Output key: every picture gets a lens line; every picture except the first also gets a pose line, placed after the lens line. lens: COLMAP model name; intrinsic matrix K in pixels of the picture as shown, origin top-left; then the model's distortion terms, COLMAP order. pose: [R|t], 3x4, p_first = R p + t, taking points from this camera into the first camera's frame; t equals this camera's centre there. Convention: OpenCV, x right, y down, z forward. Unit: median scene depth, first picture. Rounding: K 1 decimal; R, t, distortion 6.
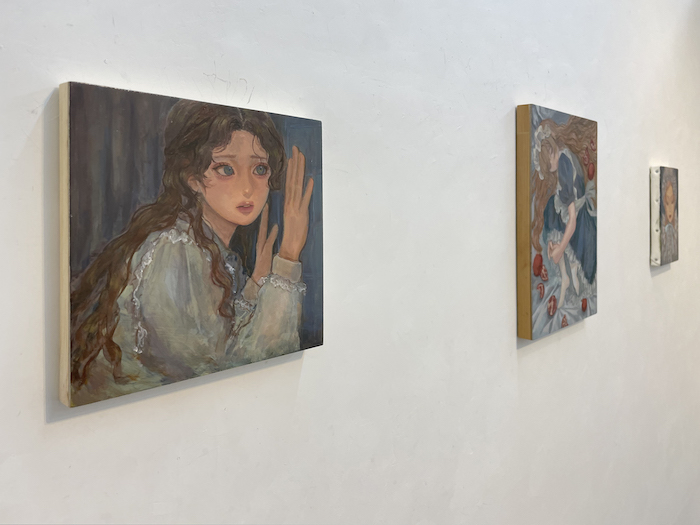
lens RADIAL K [[530.5, 0, 350.0], [0, 530.5, 263.4], [0, 0, 1]] dist [0.053659, -0.002786]
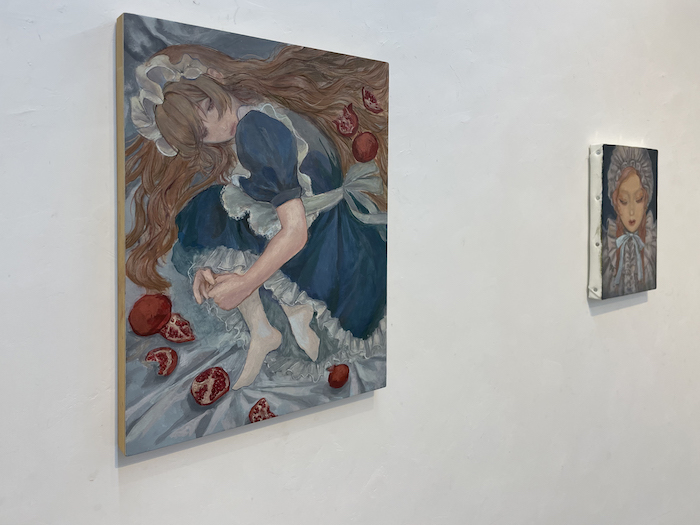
lens RADIAL K [[530.5, 0, 349.9], [0, 530.5, 261.0], [0, 0, 1]] dist [0.053659, -0.002786]
pose [[0.980803, 0.025482, -0.193328, 0.572872], [-0.025249, 0.999674, 0.003670, -0.050941], [0.193358, 0.001282, 0.981127, 0.448416]]
